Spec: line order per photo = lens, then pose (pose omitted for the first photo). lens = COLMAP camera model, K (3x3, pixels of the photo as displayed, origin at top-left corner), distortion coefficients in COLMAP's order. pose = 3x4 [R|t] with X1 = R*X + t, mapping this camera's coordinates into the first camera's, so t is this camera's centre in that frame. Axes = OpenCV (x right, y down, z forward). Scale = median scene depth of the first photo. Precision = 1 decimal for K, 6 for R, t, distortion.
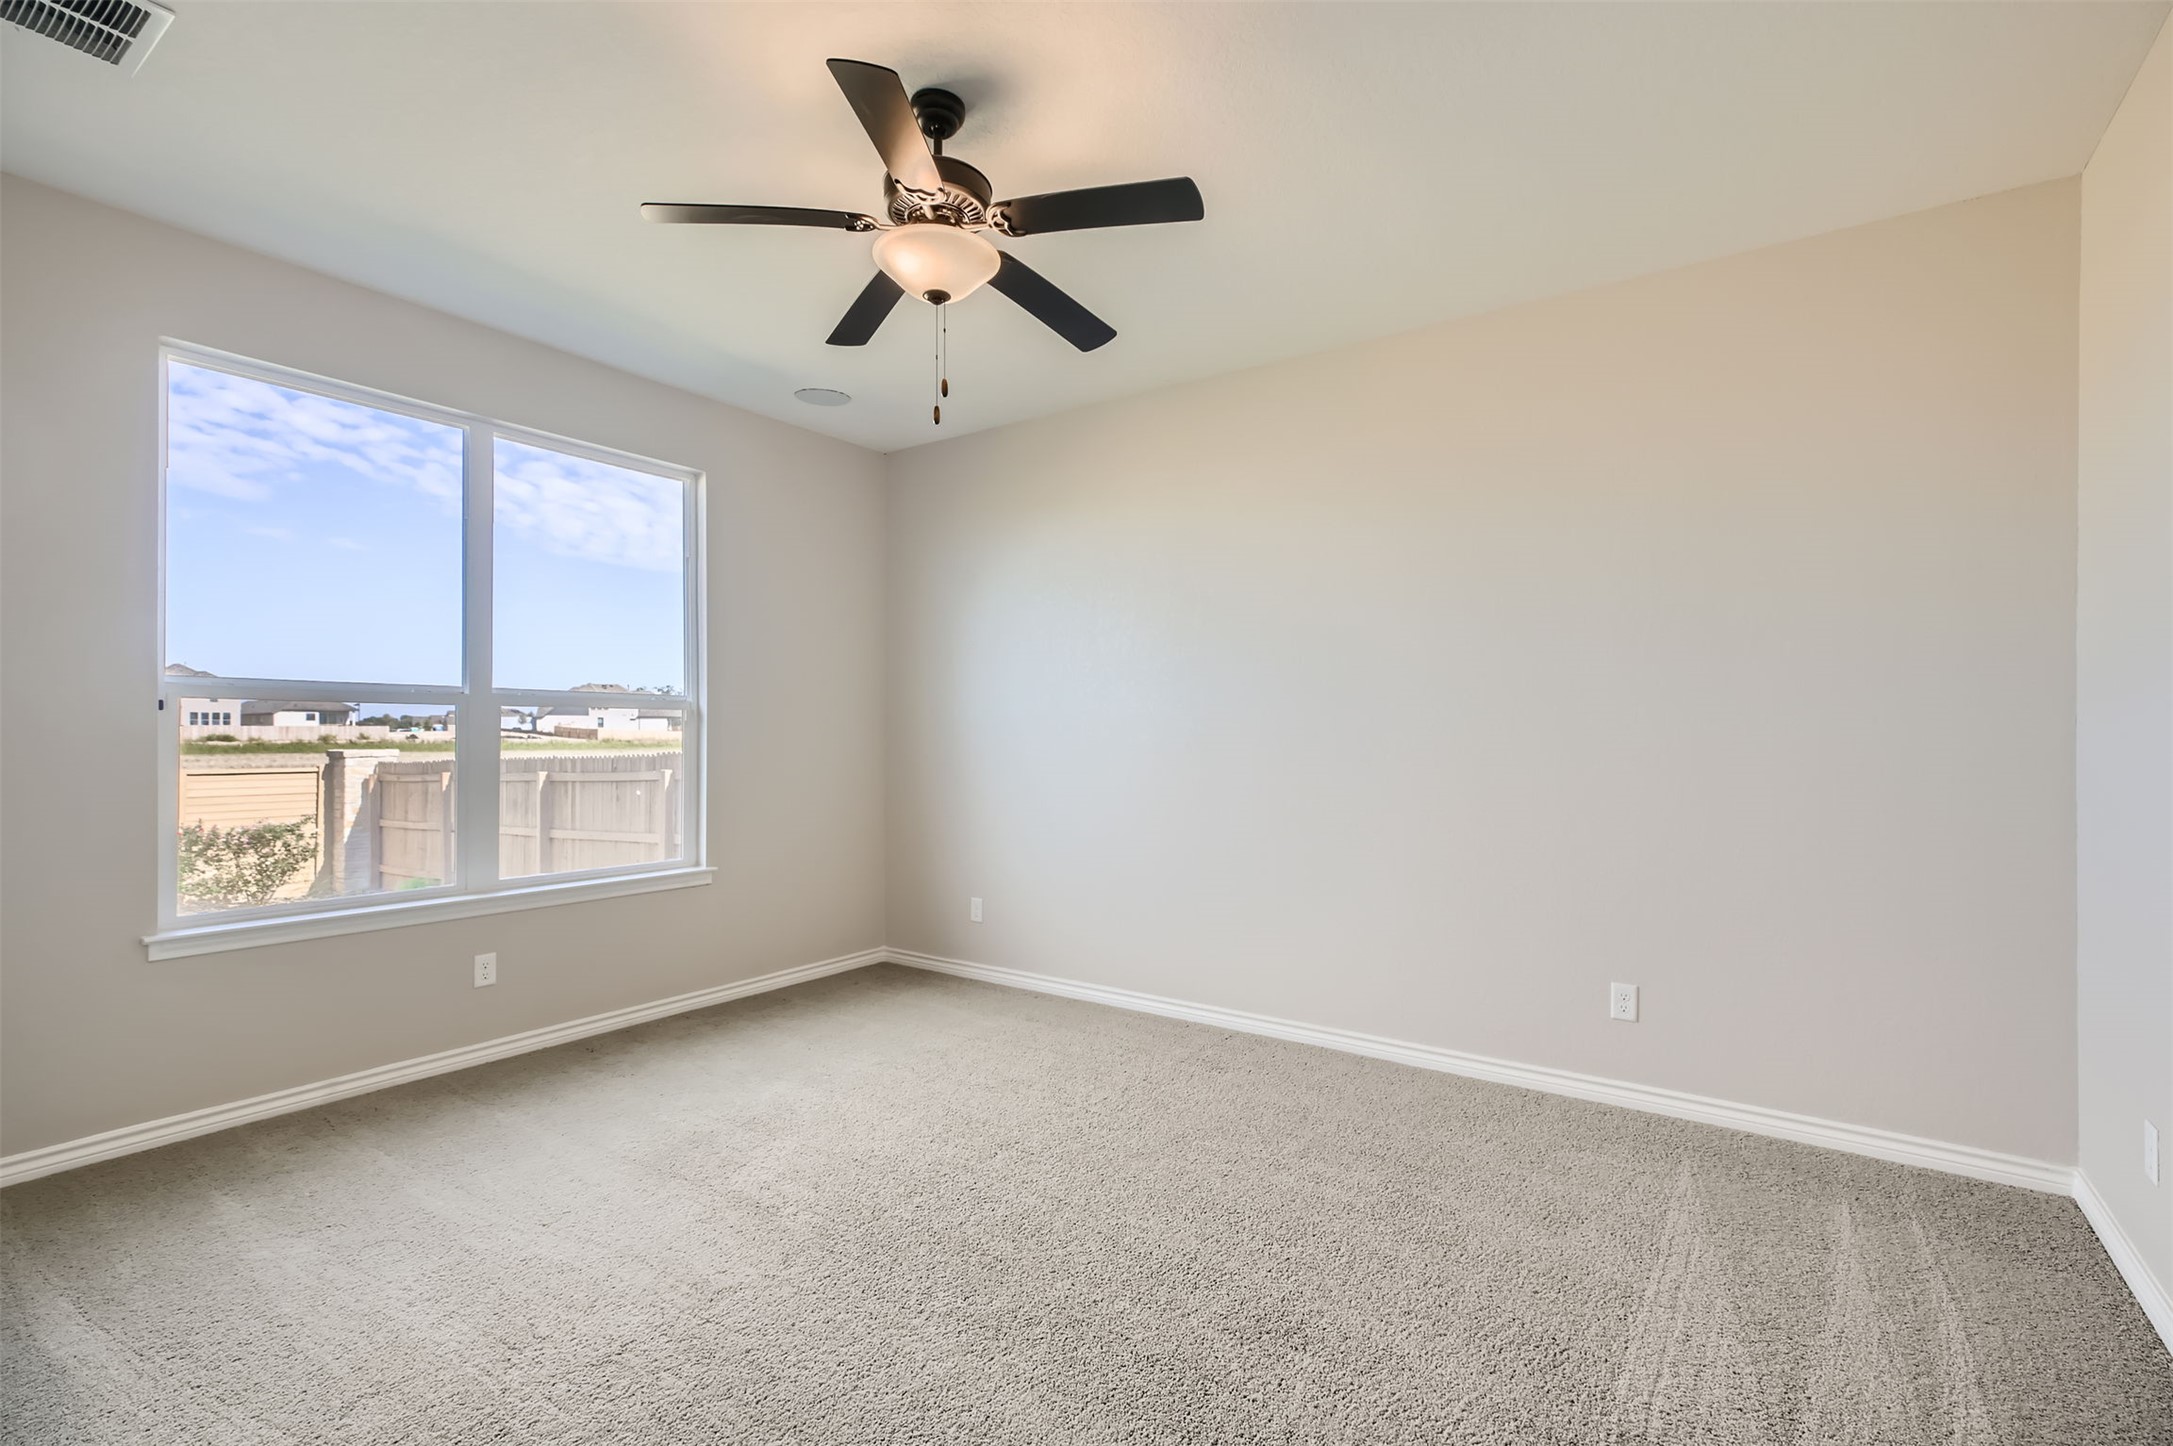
lens RADIAL K [[981.5, 0, 1088.7], [0, 981.5, 718.5], [0, 0, 1]] dist [0.009391, 0.000105]
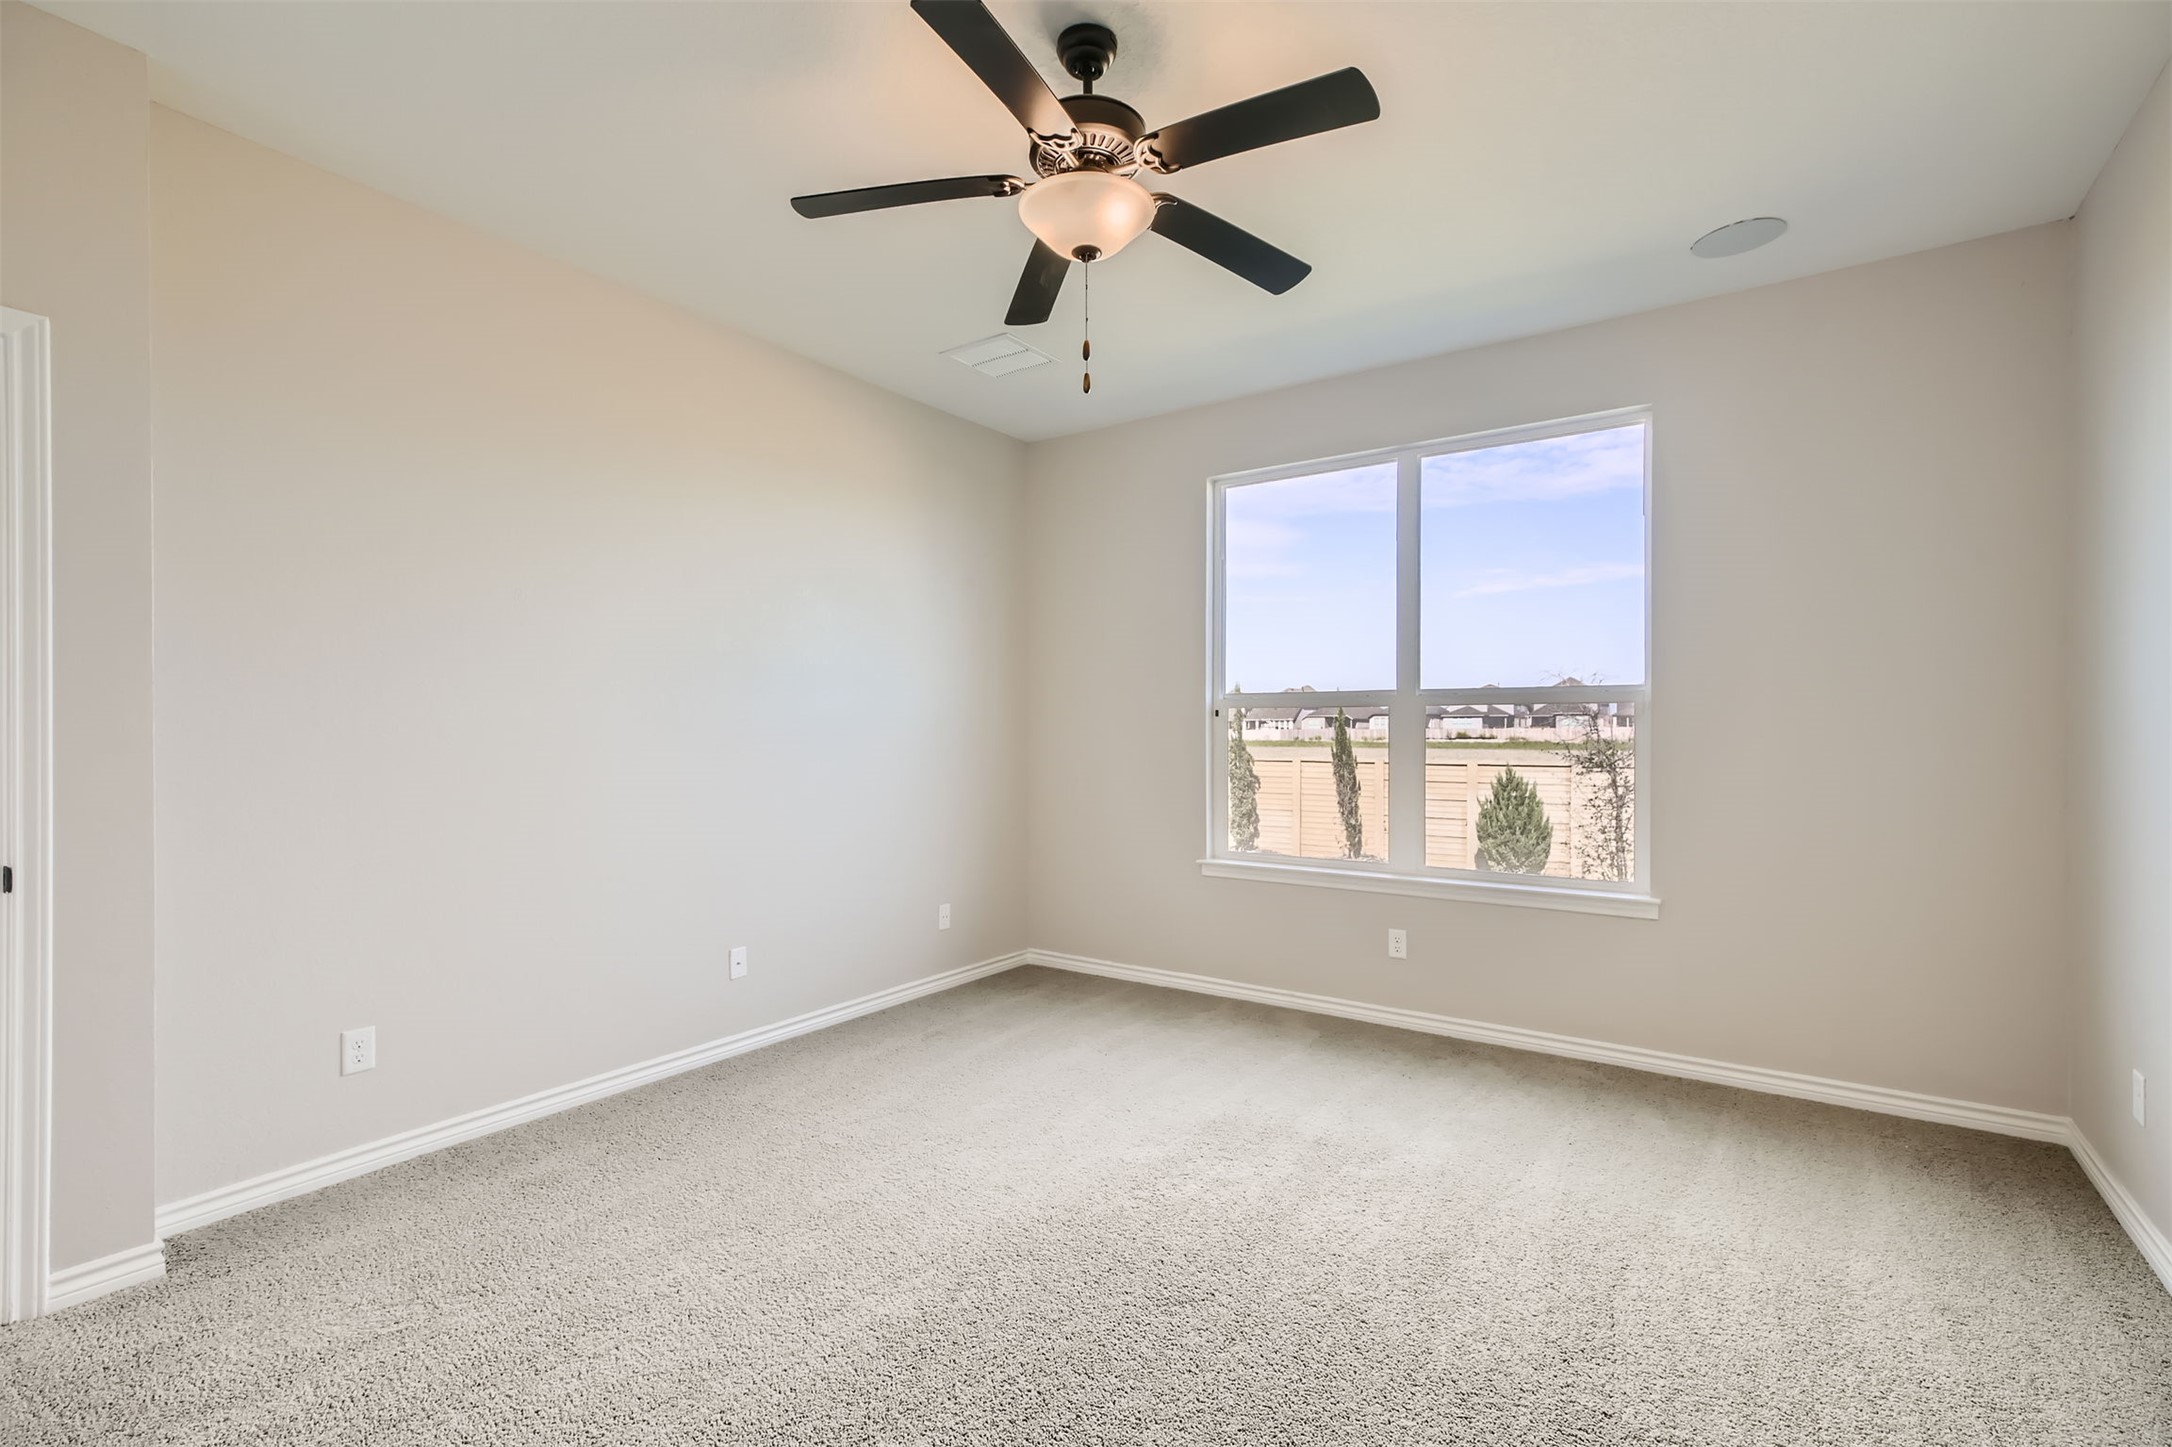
lens RADIAL K [[981.1, 0, 1088.2], [0, 981.1, 719.0], [0, 0, 1]] dist [0.009391, 0.000105]
pose [[0.000631, -0.017209, -0.999852, 0.502652], [0.015319, 0.999735, -0.017197, 0.015375], [0.999882, -0.015306, 0.000894, 0.656491]]
